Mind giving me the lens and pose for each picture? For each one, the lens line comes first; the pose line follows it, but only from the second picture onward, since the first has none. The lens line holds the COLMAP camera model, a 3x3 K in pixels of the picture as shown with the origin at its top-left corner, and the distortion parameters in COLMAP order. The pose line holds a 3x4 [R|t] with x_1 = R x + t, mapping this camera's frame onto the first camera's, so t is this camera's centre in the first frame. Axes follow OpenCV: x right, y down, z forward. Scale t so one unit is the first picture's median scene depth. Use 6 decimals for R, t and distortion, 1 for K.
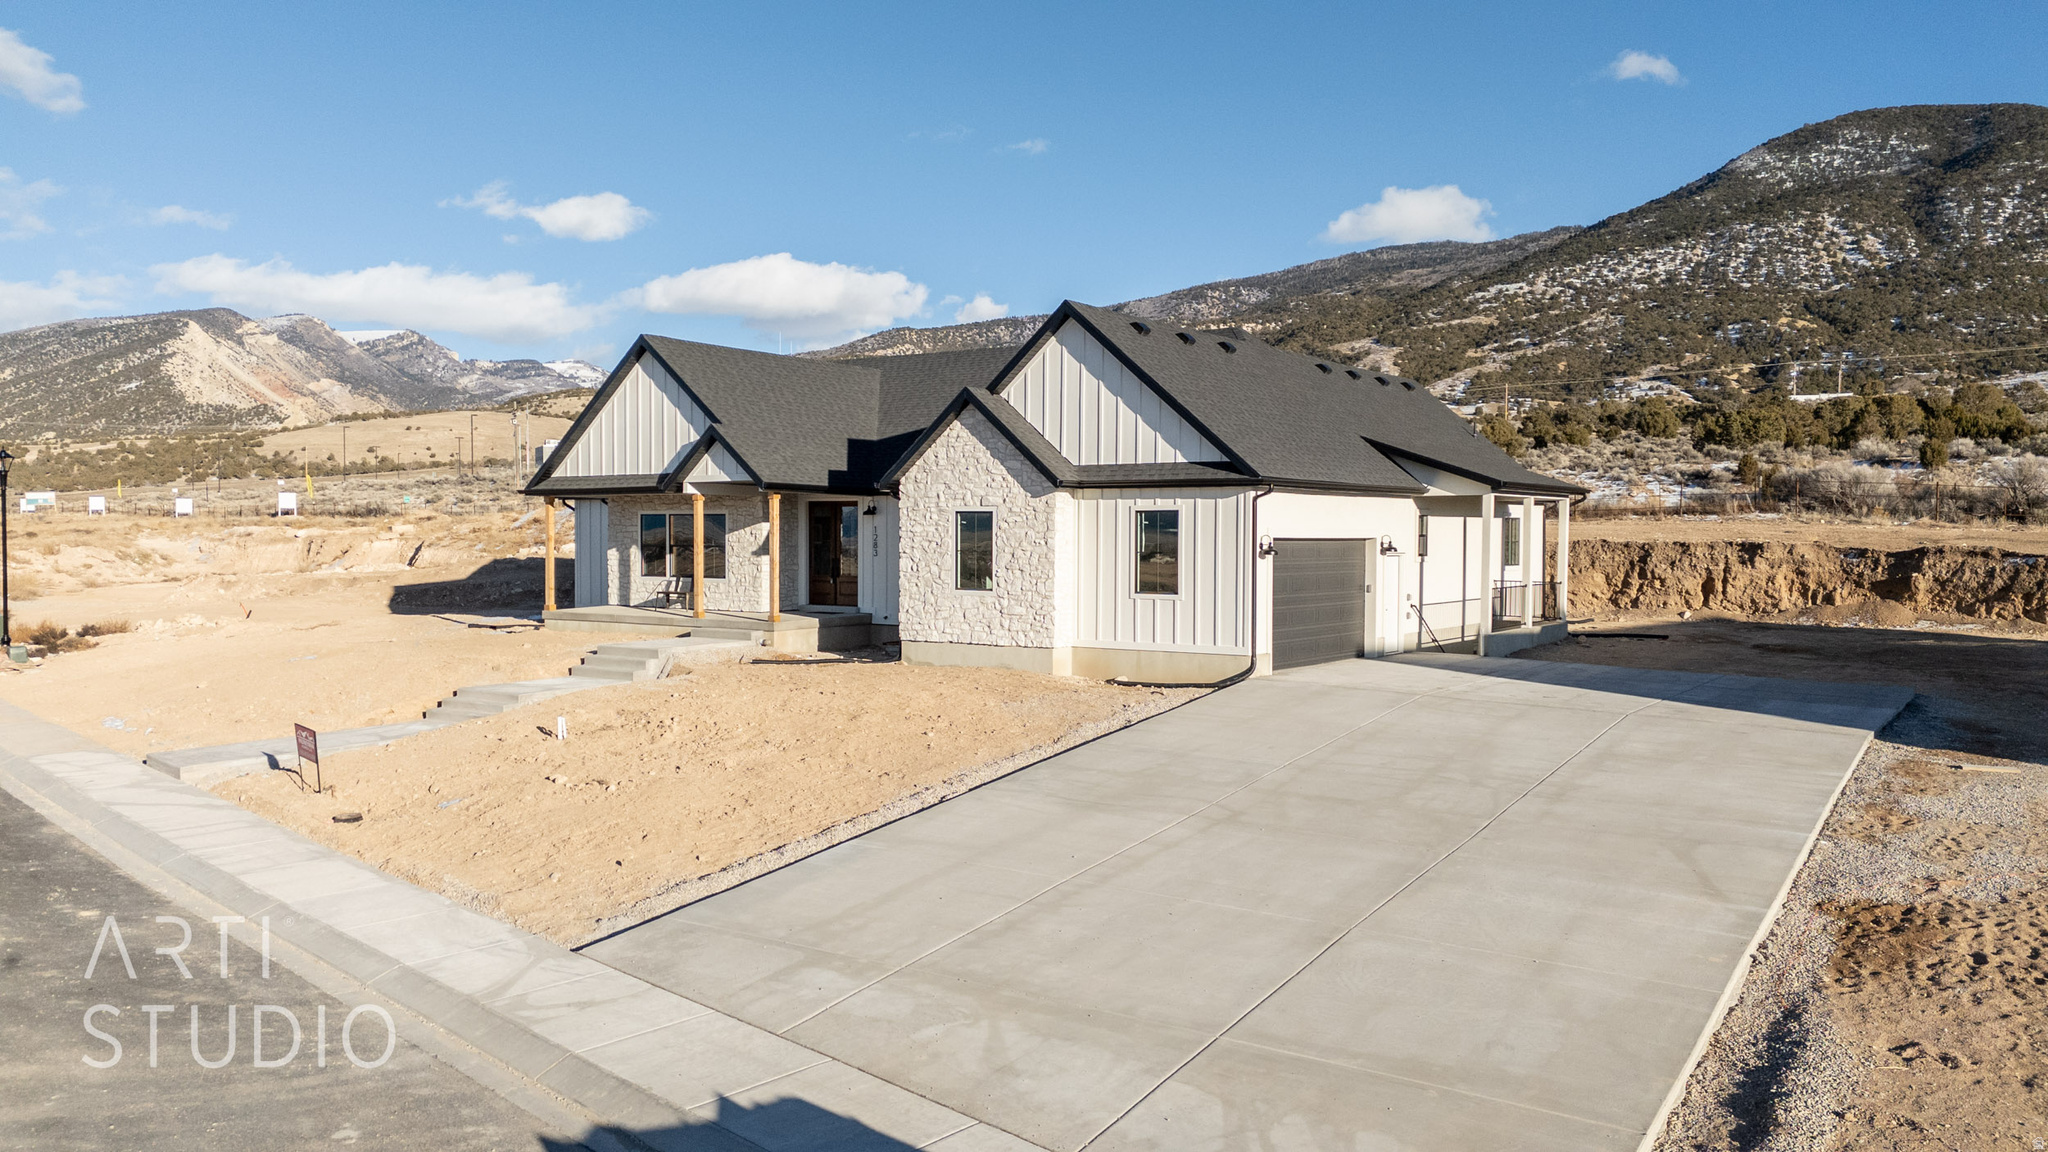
lens RADIAL K [[1494.5, 0, 1030.9], [0, 1494.5, 570.9], [0, 0, 1]] dist [0.088053, -0.079253]
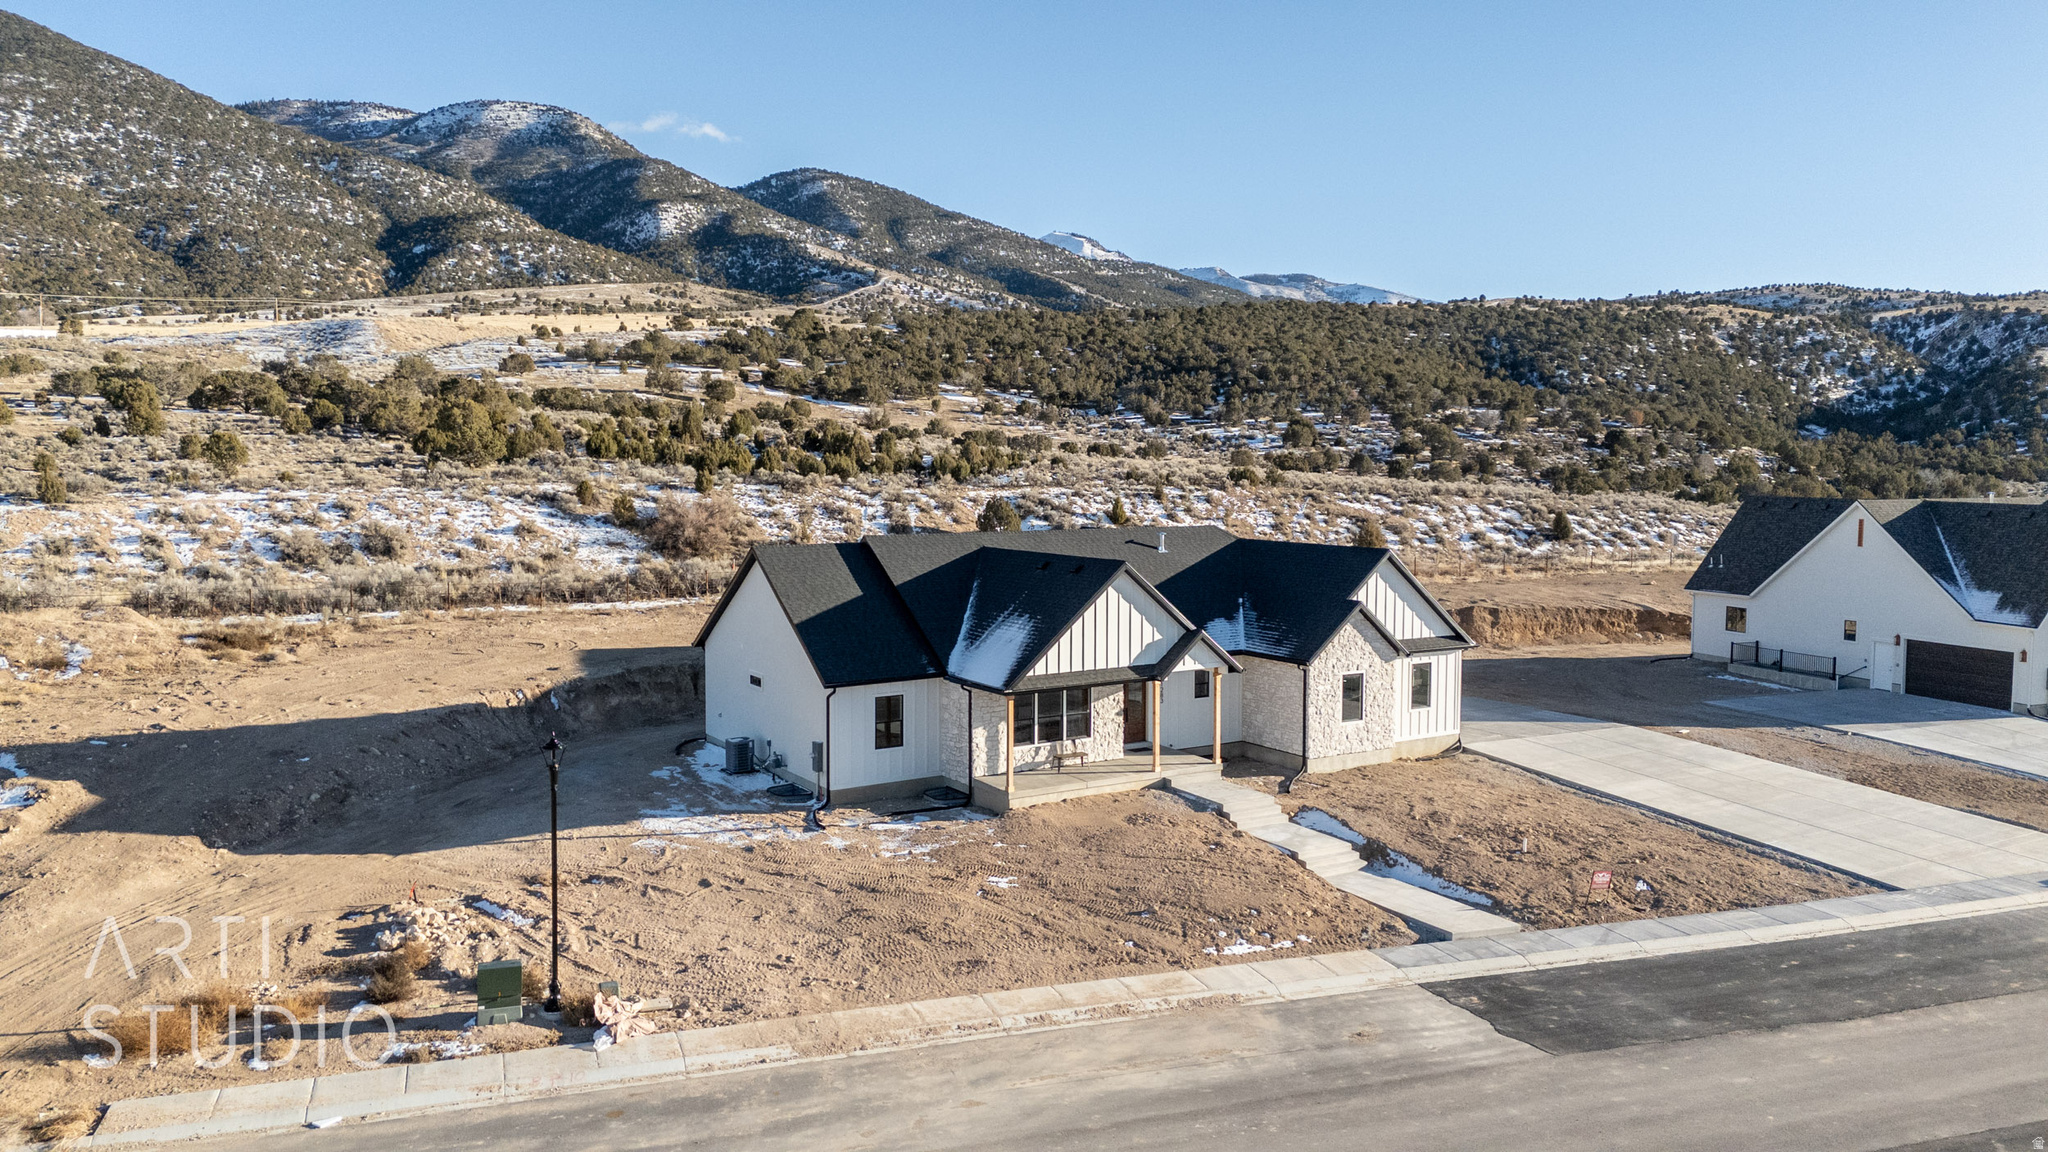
lens RADIAL K [[1494.5, 0, 1033.3], [0, 1494.5, 574.5], [0, 0, 1]] dist [0.088053, -0.079253]
pose [[0.393927, -0.077715, 0.915850, -0.031272], [0.024203, 0.996951, 0.074187, -0.005207], [-0.918823, -0.007058, 0.394607, 0.012323]]
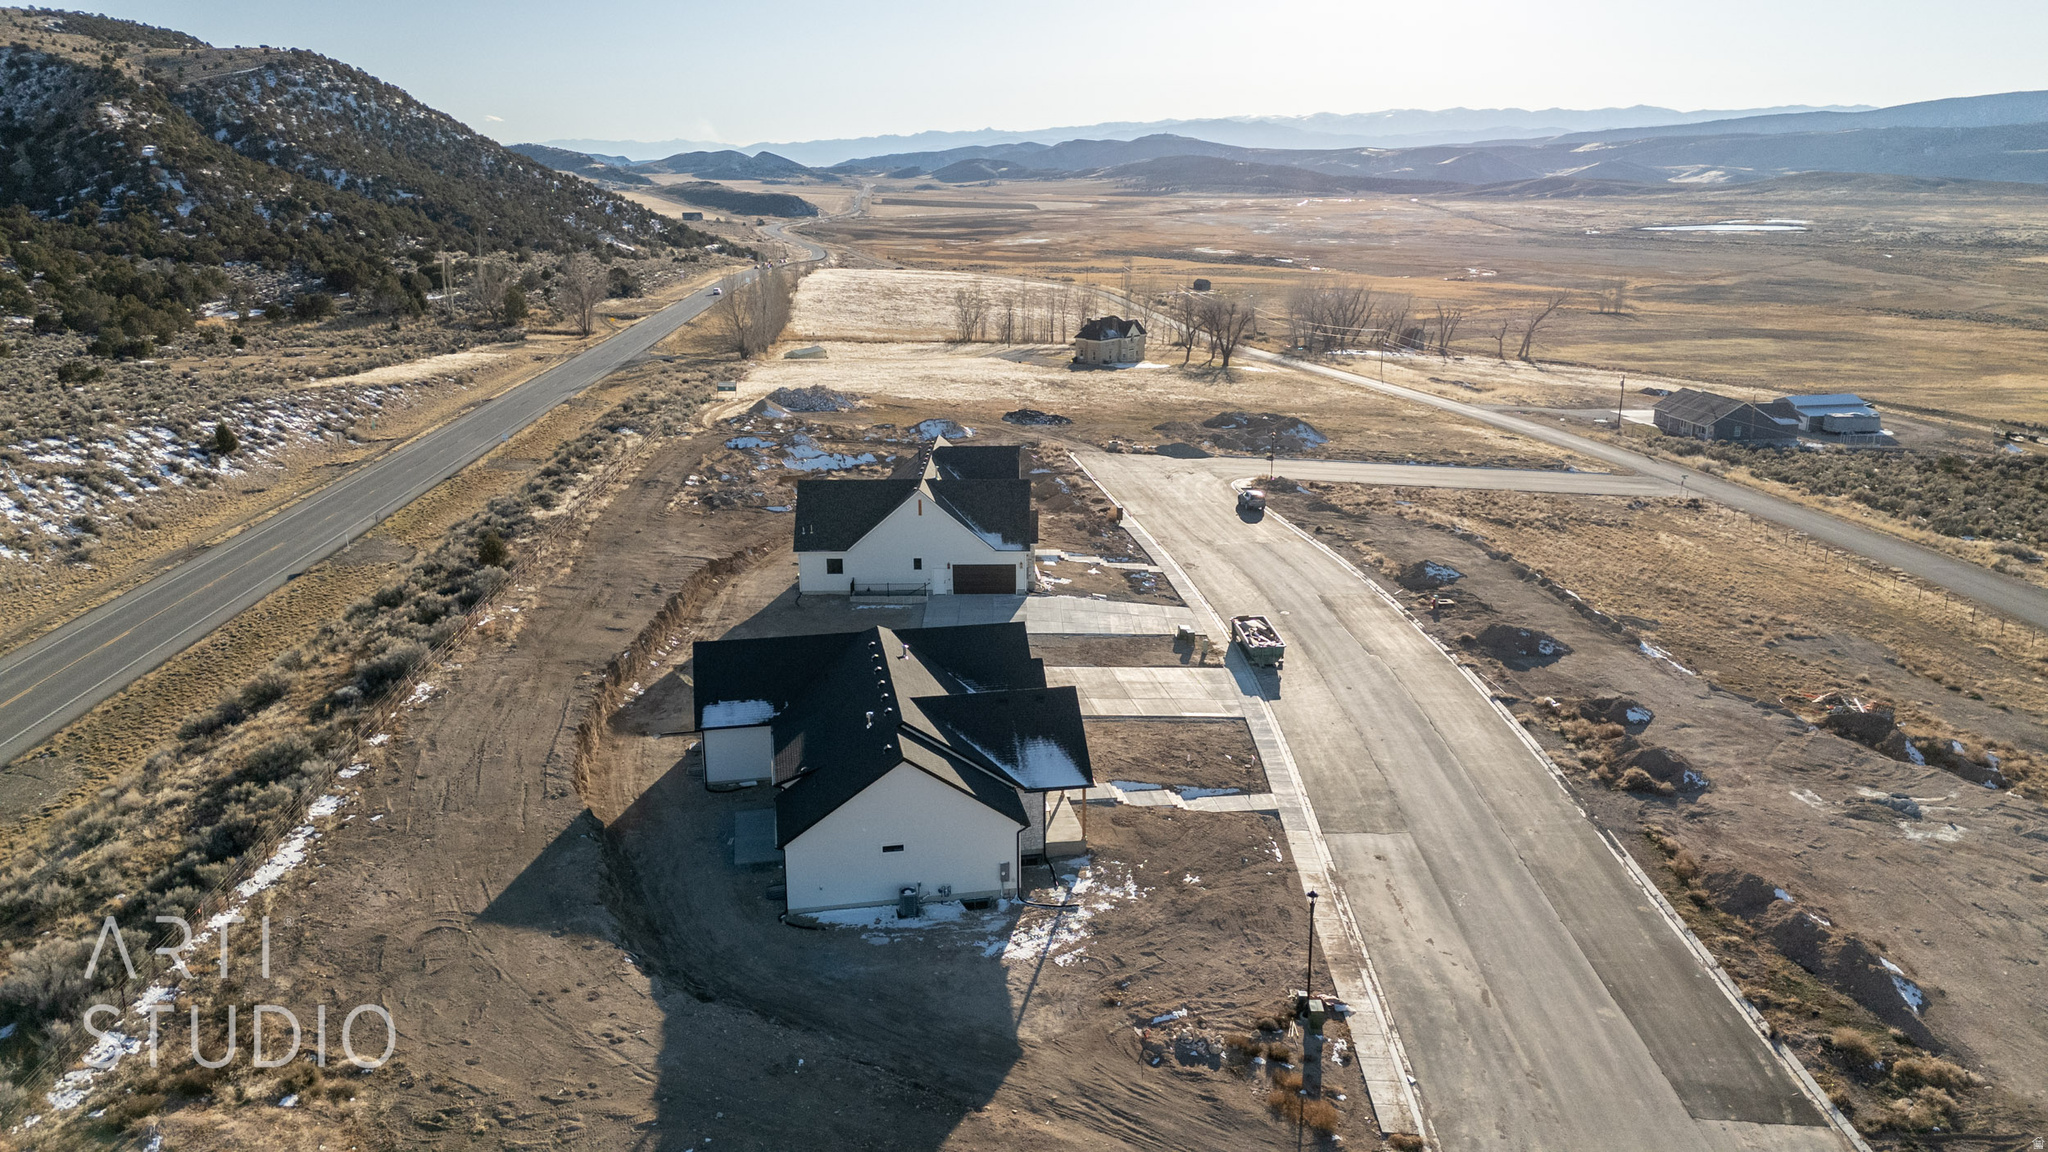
lens RADIAL K [[1494.5, 0, 1030.0], [0, 1494.5, 574.7], [0, 0, 1]] dist [0.088053, -0.079253]
pose [[-0.705869, -0.190440, 0.682262, -0.035535], [0.022315, 0.956725, 0.290138, -0.020179], [-0.707991, 0.220024, -0.671073, 0.052865]]
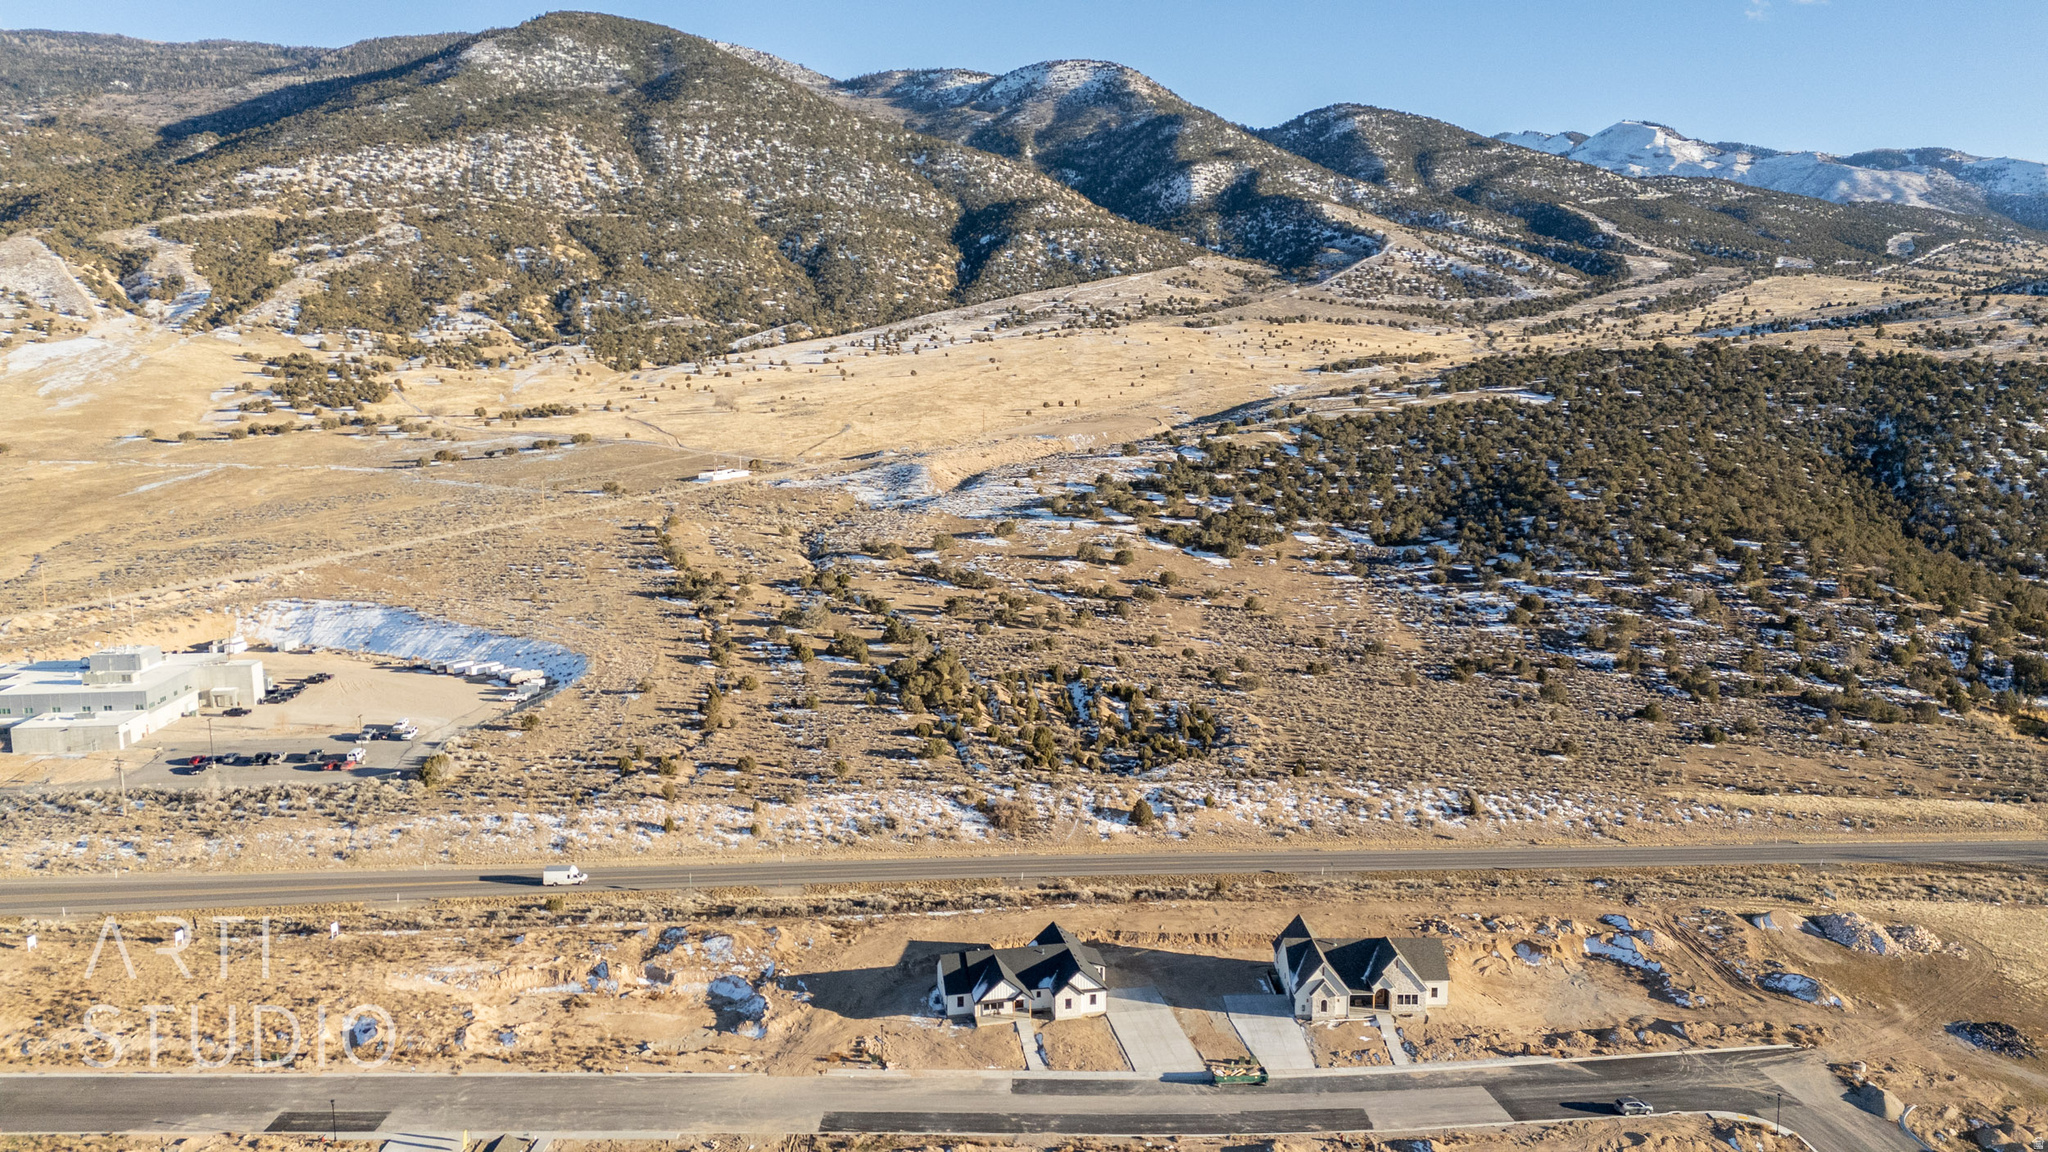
lens RADIAL K [[1494.5, 0, 1031.6], [0, 1494.5, 574.3], [0, 0, 1]] dist [0.088053, -0.079253]
pose [[0.692436, -0.117085, 0.711916, -0.094157], [0.026505, 0.990206, 0.137074, -0.056696], [-0.720992, -0.076046, 0.688758, -0.068844]]
